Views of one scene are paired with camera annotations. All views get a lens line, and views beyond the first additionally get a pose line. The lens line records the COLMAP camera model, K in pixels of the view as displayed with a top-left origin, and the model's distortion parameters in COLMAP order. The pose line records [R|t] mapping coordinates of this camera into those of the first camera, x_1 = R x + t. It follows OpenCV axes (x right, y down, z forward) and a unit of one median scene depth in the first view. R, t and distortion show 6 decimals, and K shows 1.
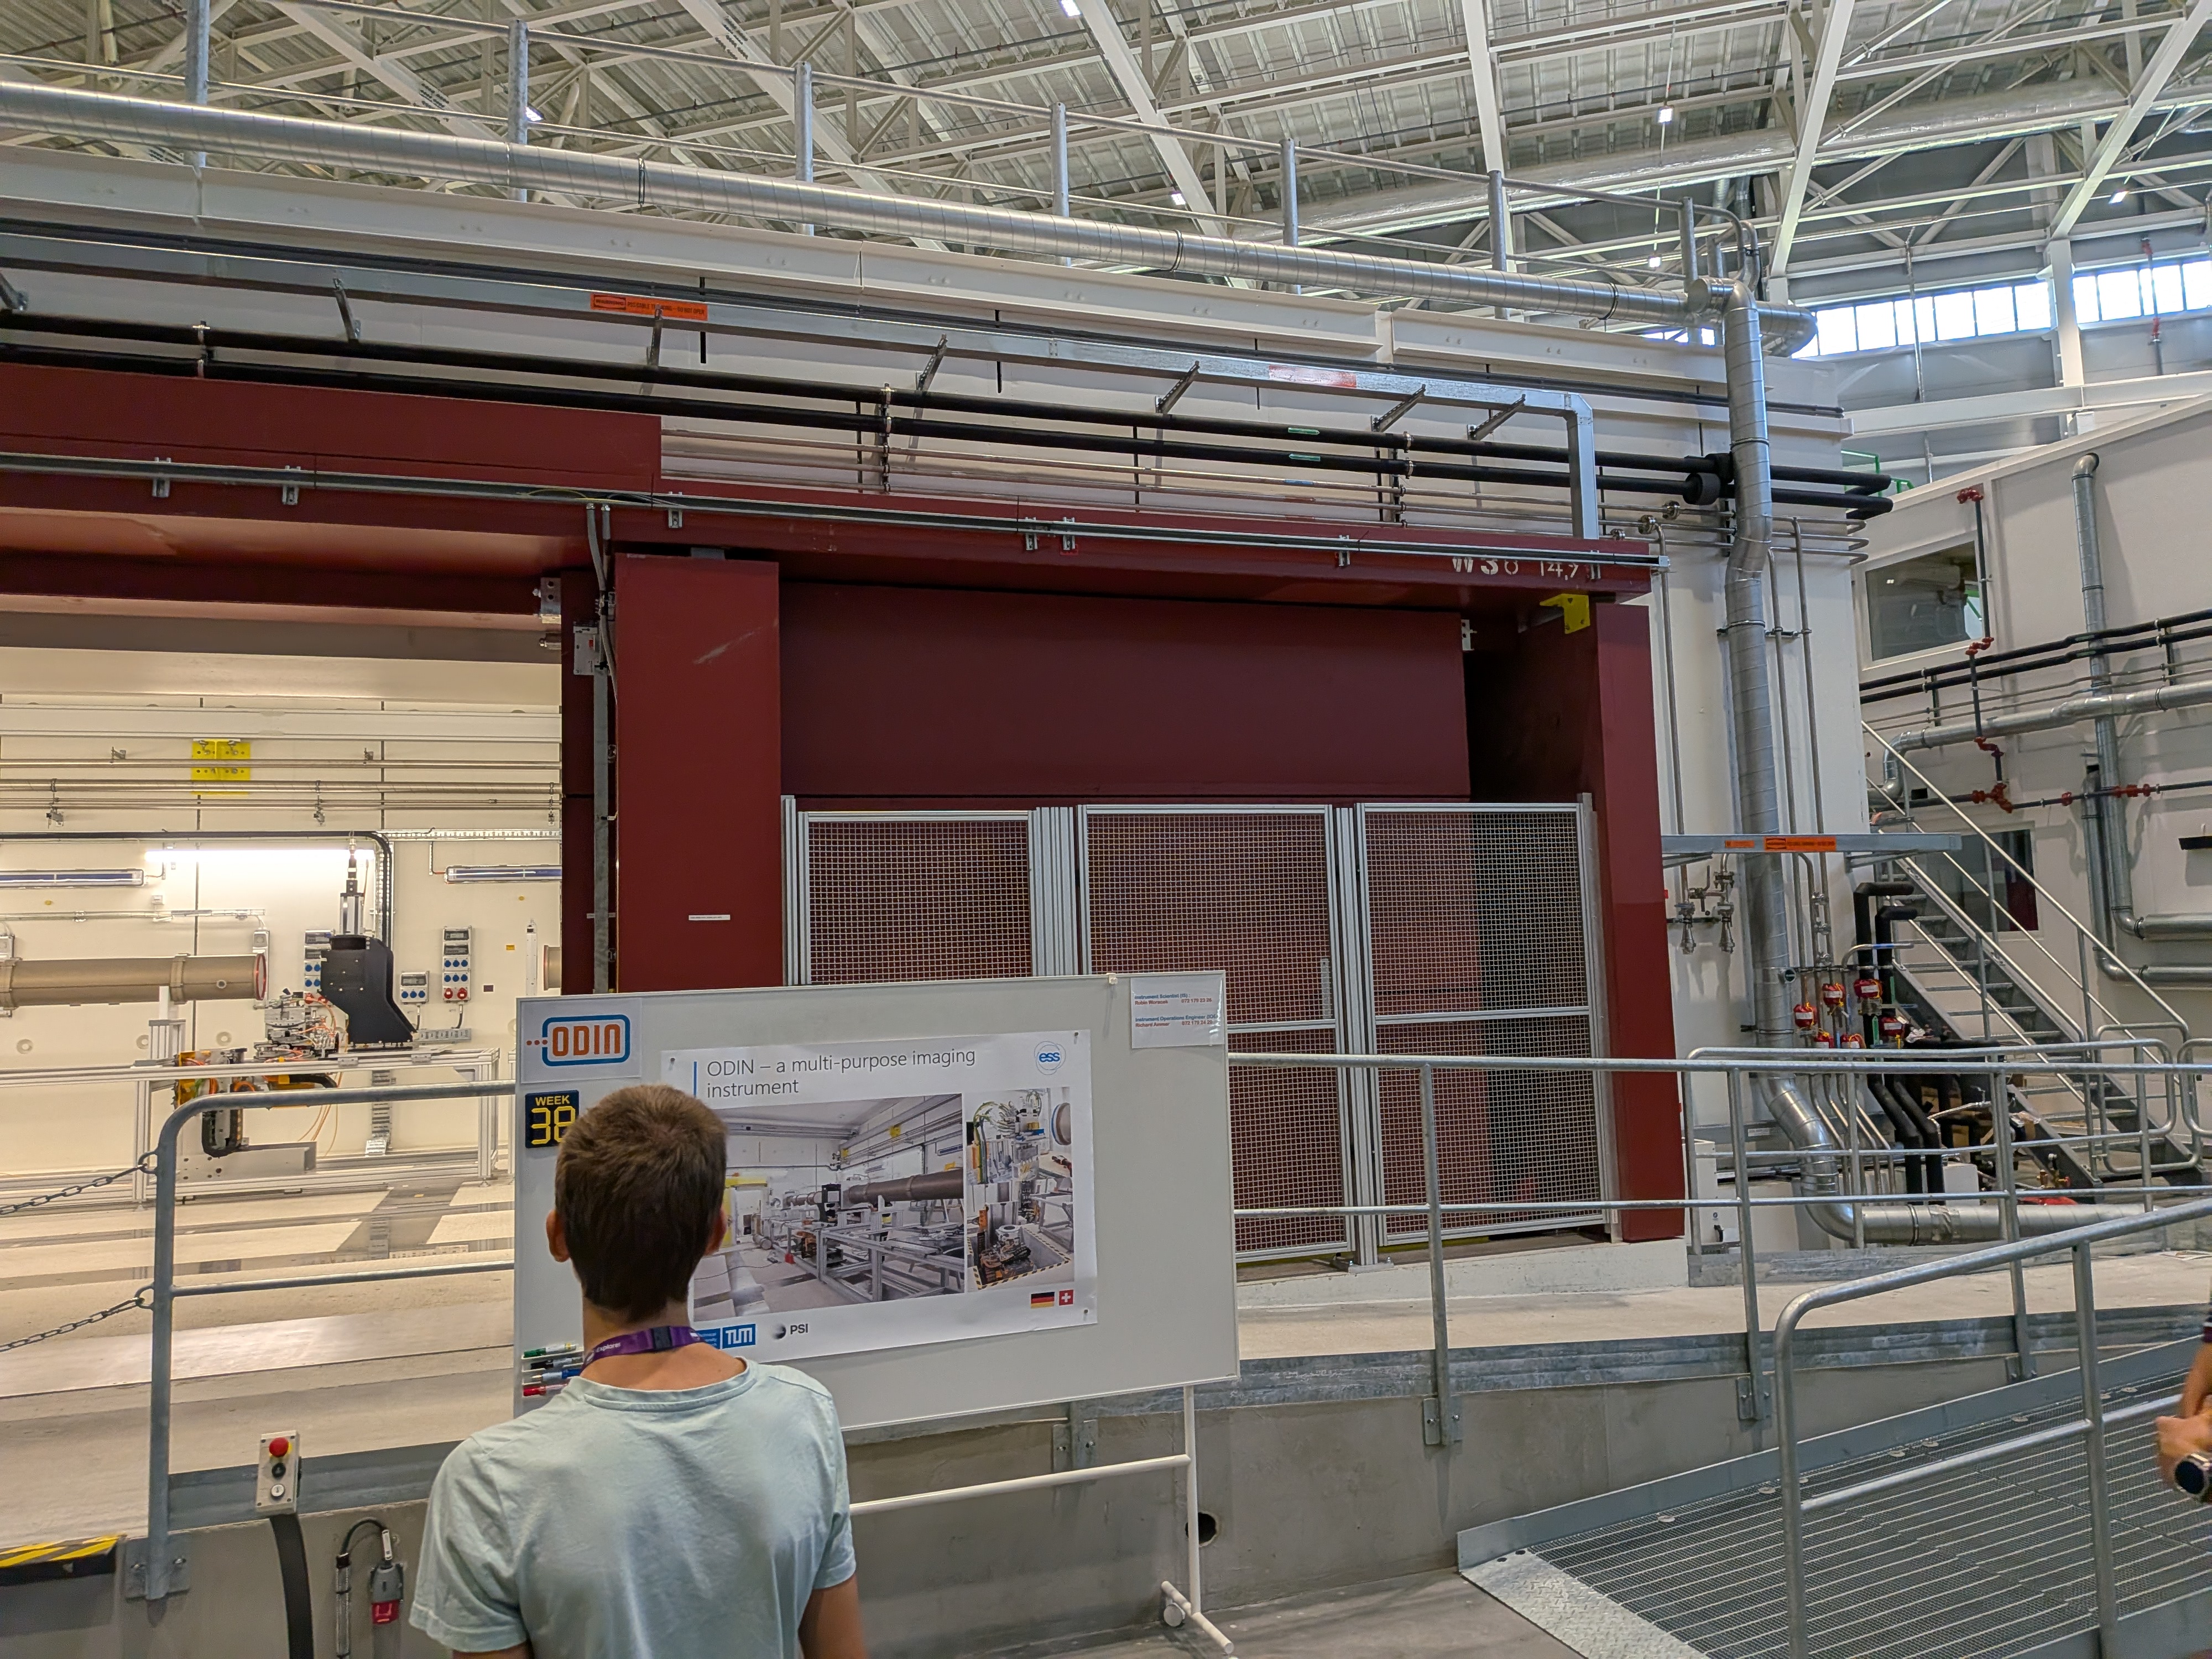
lens RADIAL K [[1607.8, 0, 1138.9], [0, 1607.8, 808.3], [0, 0, 1]] dist [0.059634, -0.079604]
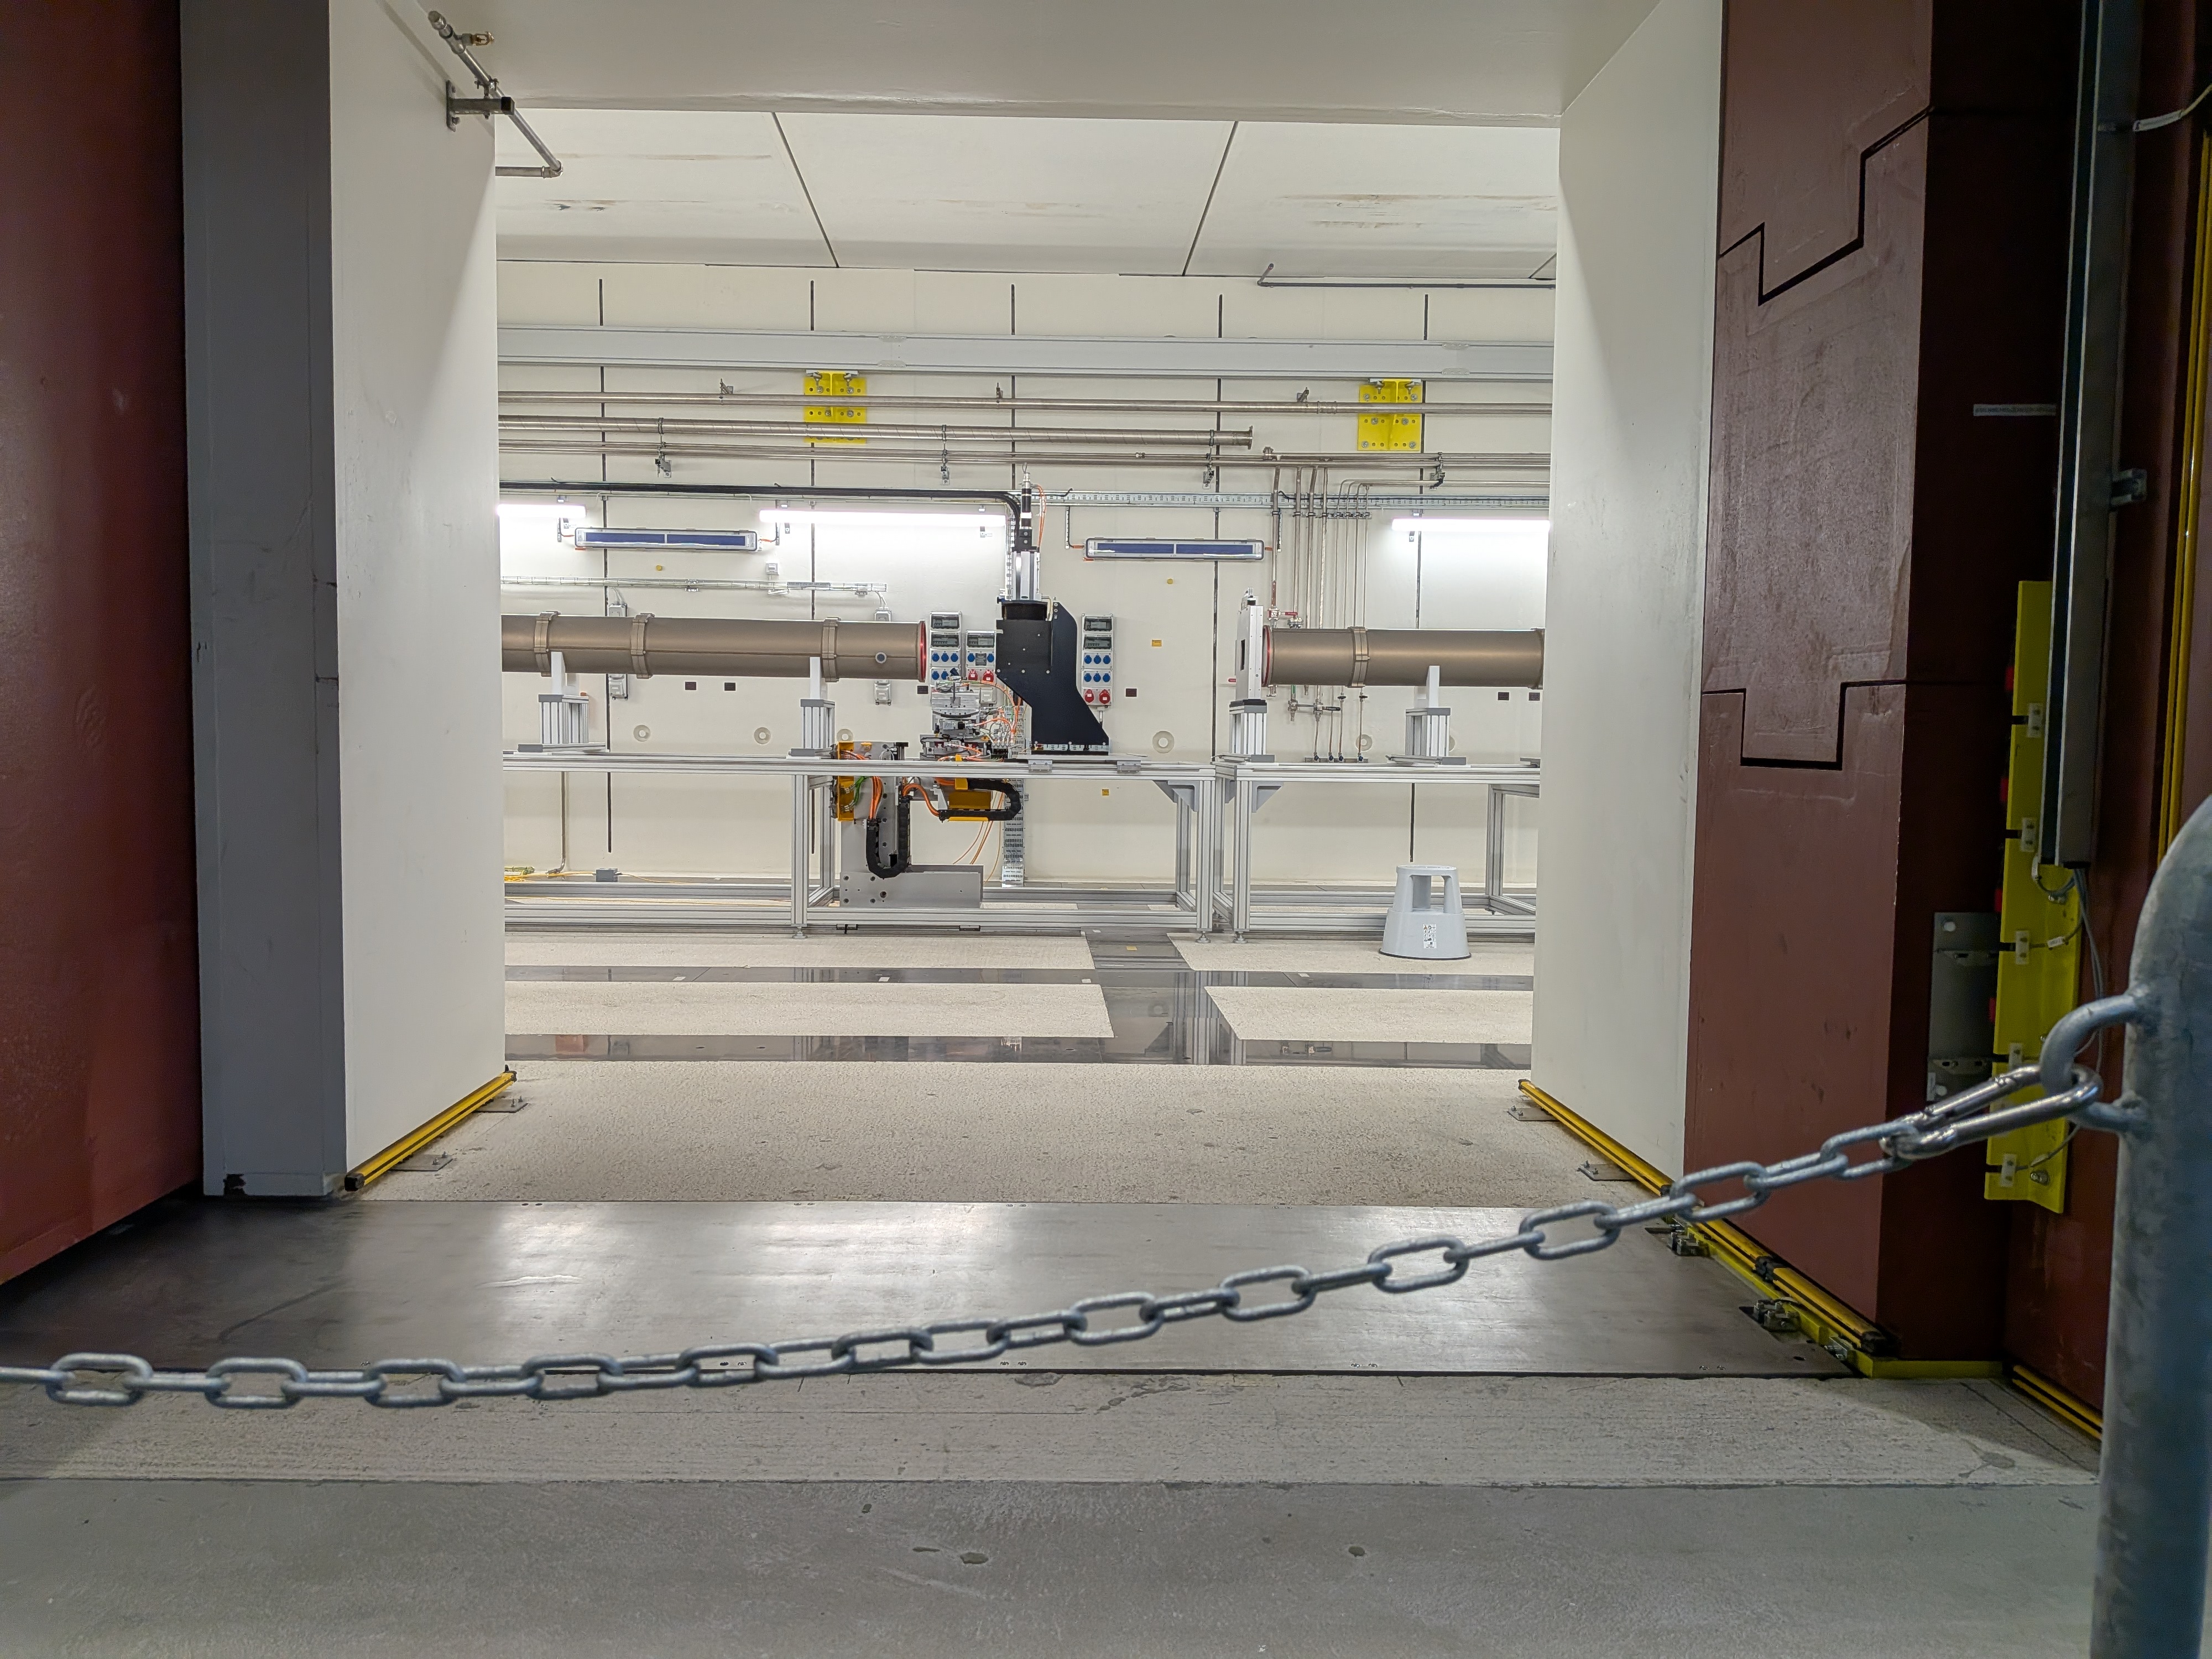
lens RADIAL K [[1607.8, 0, 1057.9], [0, 1607.8, 847.4], [0, 0, 1]] dist [0.059634, -0.079604]
pose [[0.949956, 0.069458, -0.304564, -0.241546], [-0.015515, 0.984255, 0.176073, 0.060072], [0.311998, -0.162537, 0.936076, 0.291206]]
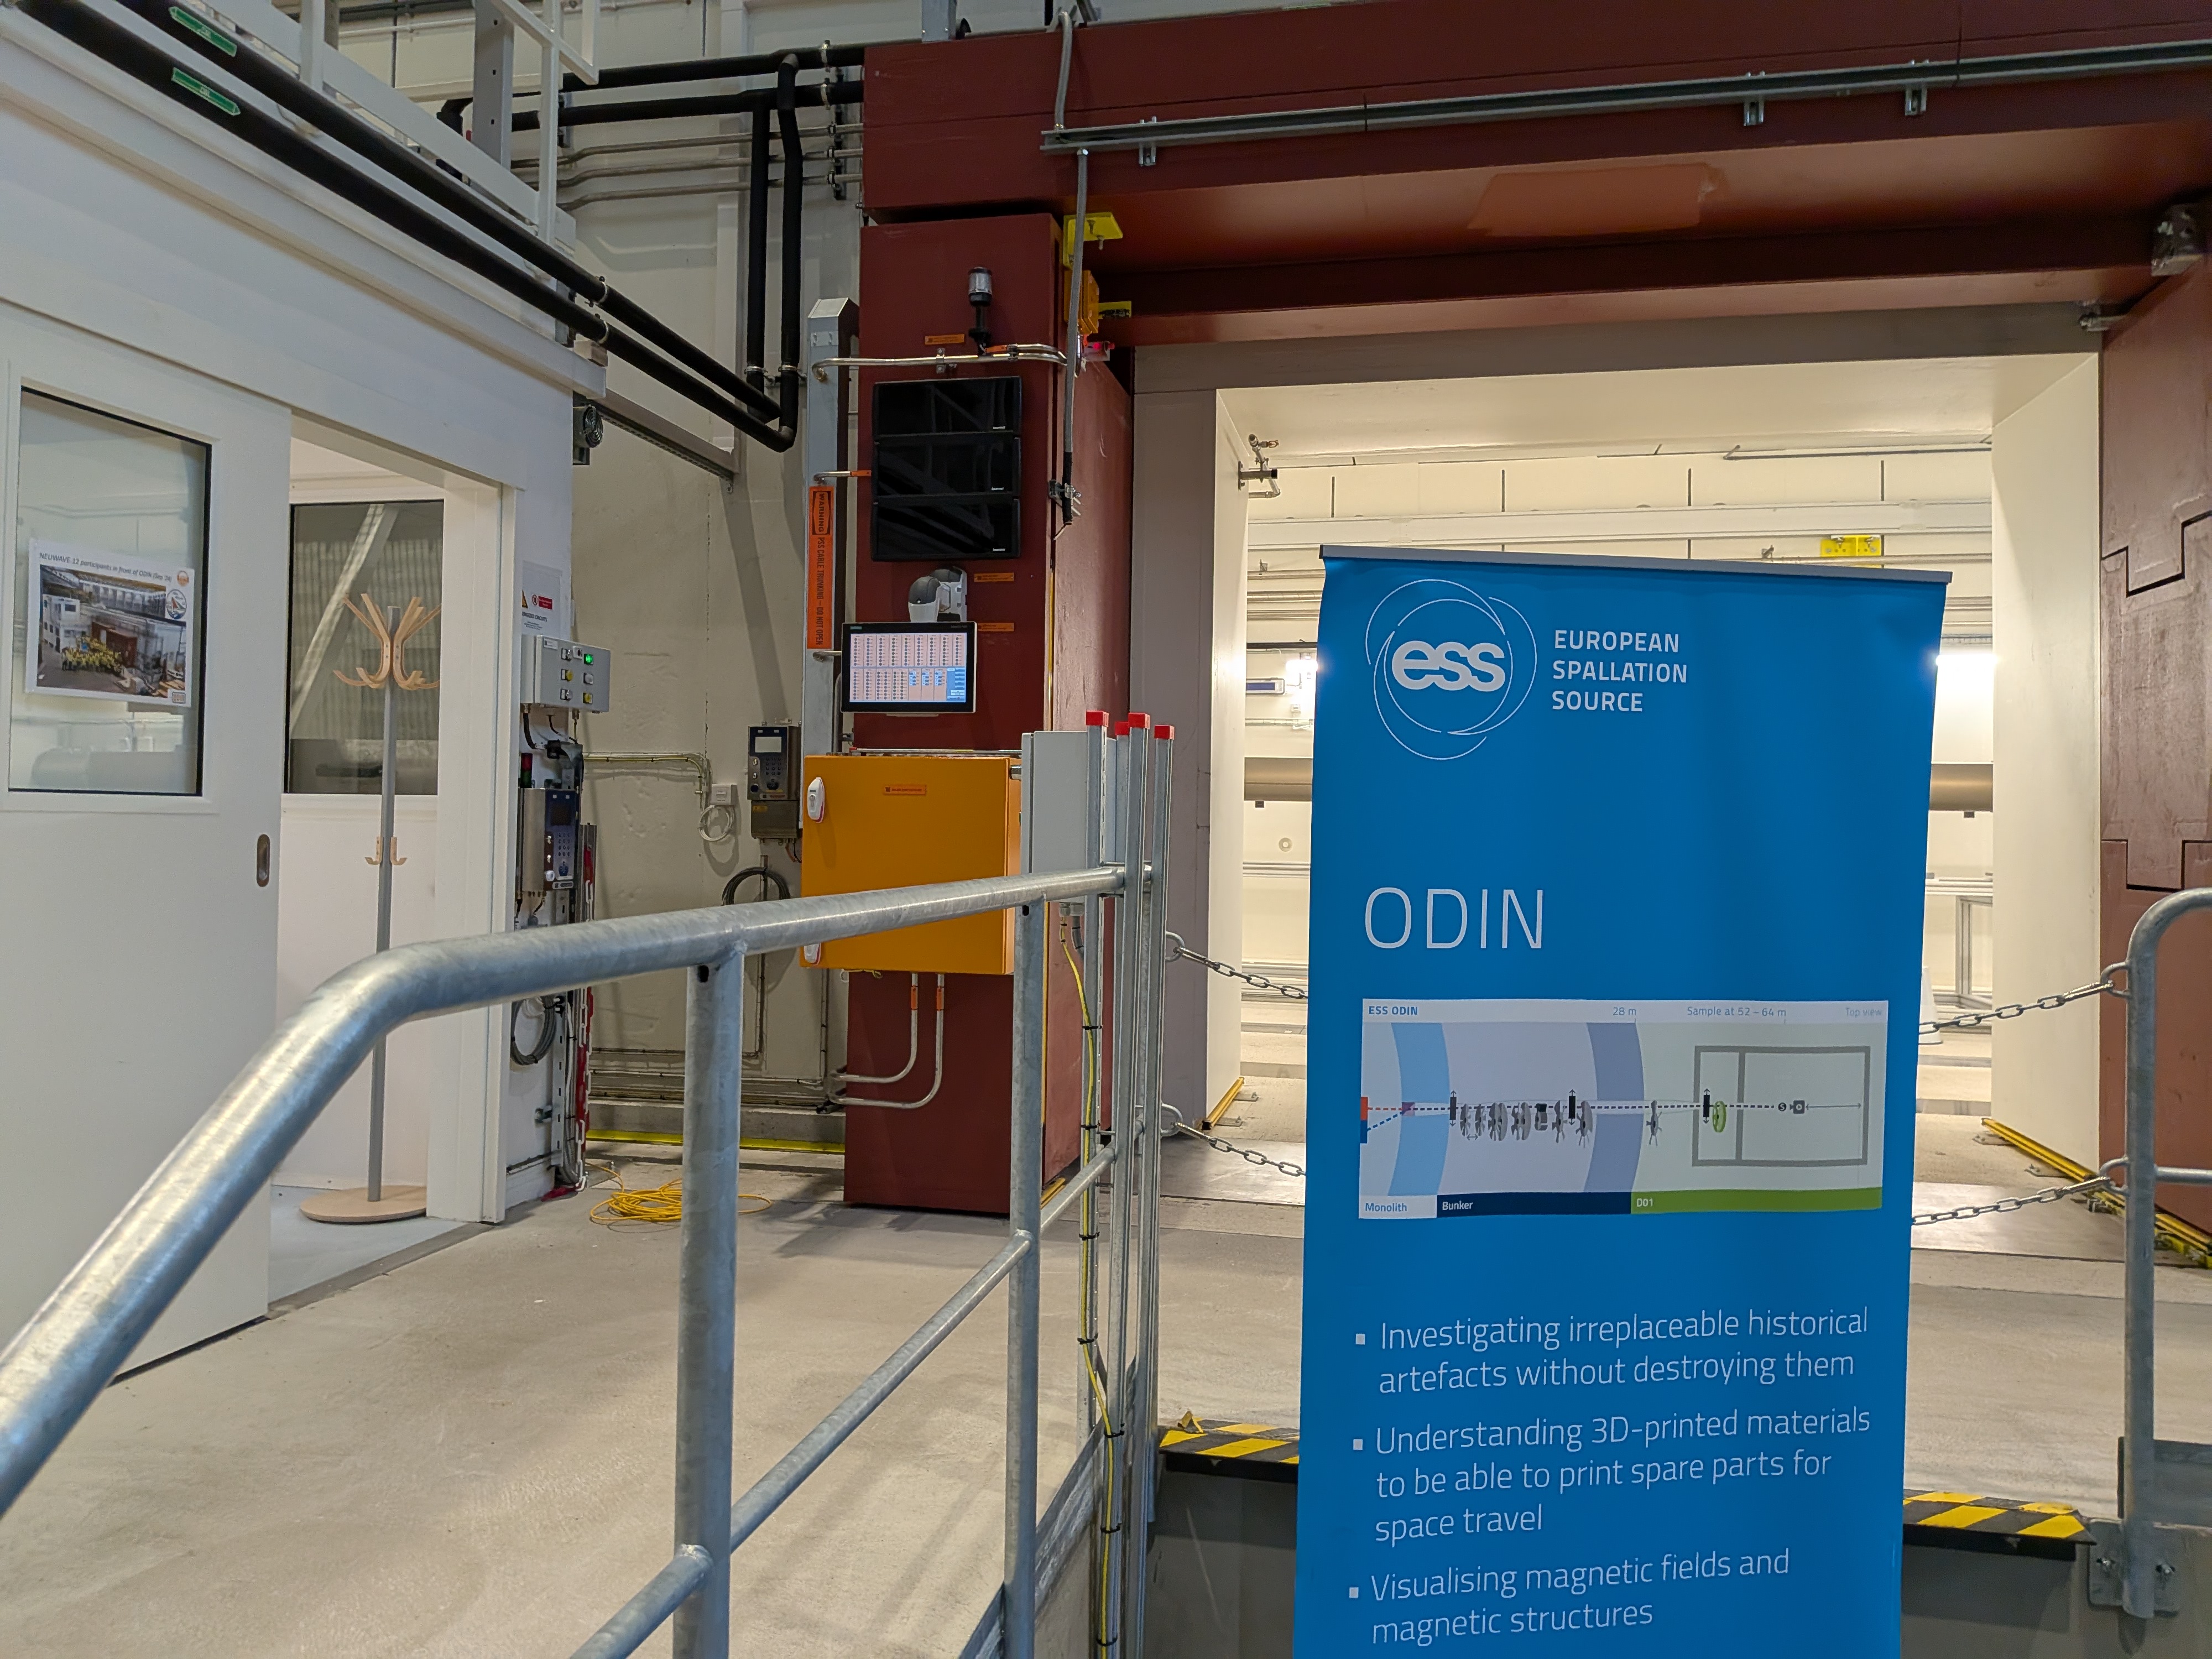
lens RADIAL K [[1607.8, 0, 1085.7], [0, 1607.8, 792.1], [0, 0, 1]] dist [0.059634, -0.079604]
pose [[0.852549, 0.039935, -0.521119, -0.227231], [0.004186, 0.996523, 0.083216, 0.029742], [0.522630, -0.073127, 0.849418, 0.075969]]
